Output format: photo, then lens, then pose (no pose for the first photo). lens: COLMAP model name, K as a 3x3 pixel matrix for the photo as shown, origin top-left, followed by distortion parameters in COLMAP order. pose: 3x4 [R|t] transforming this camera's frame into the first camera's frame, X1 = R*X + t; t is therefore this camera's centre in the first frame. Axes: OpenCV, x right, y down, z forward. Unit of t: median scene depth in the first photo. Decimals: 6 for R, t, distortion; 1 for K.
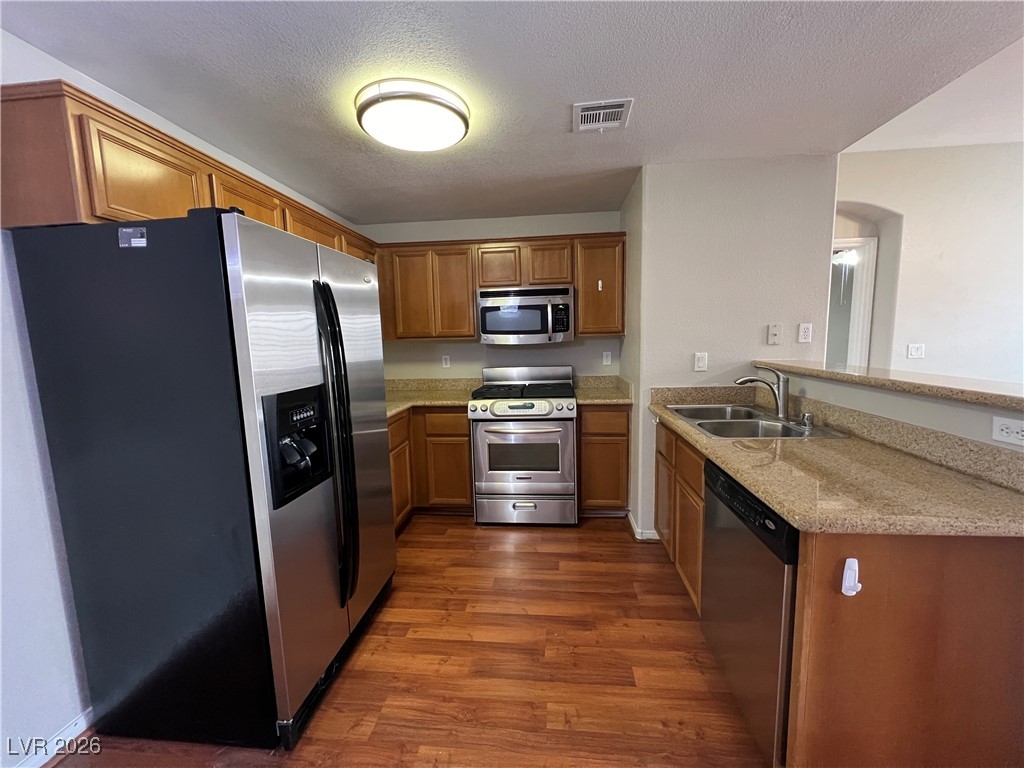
lens RADIAL K [[408.1, 0, 514.1], [0, 408.1, 383.1], [0, 0, 1]] dist [0.000537, -0.000053]
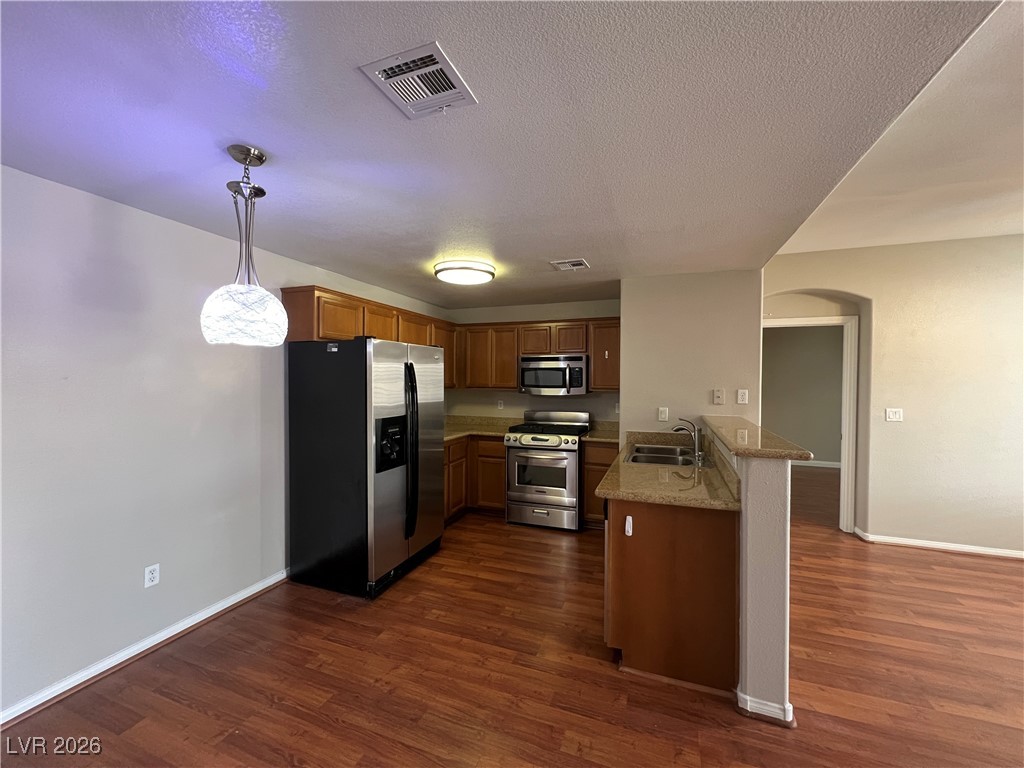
lens RADIAL K [[408.1, 0, 515.0], [0, 408.1, 383.3], [0, 0, 1]] dist [0.000537, -0.000053]
pose [[0.967732, 0.032560, -0.249869, 0.324384], [-0.057903, 0.993815, -0.094755, 0.003392], [0.245238, 0.106166, 0.963632, -0.473445]]
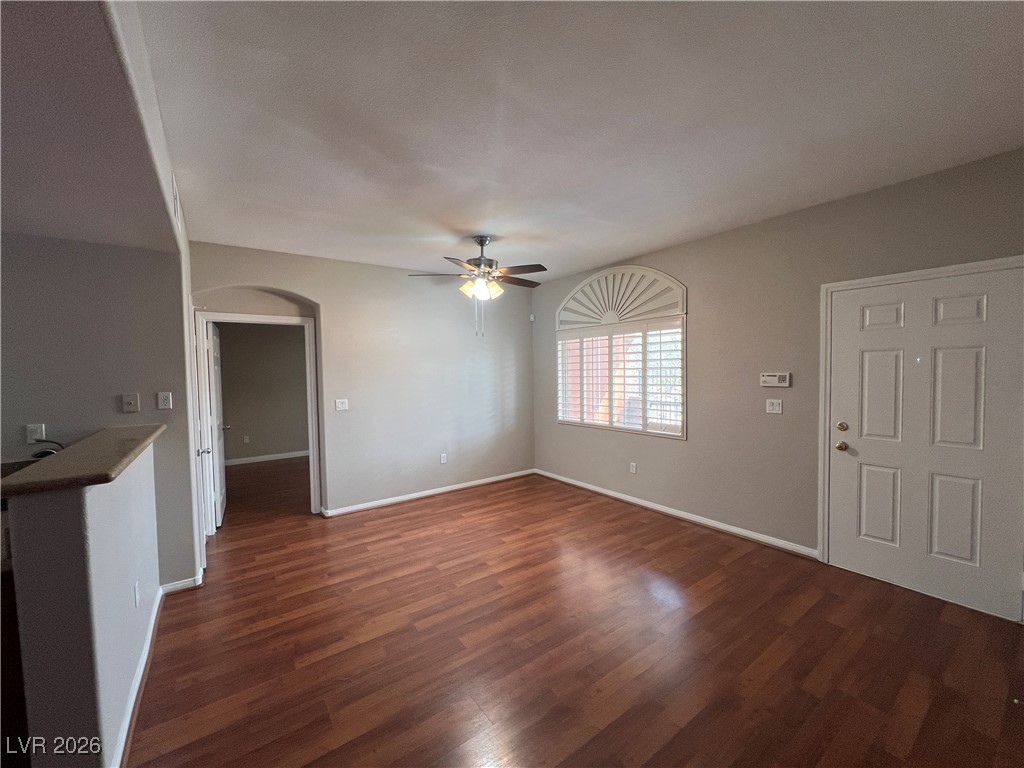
lens RADIAL K [[408.1, 0, 512.8], [0, 408.1, 384.6], [0, 0, 1]] dist [0.000537, -0.000053]
pose [[0.749243, -0.014863, 0.662128, 0.686468], [0.078236, 0.994734, -0.066200, -0.016078], [-0.657658, 0.101402, 0.746461, -0.492014]]
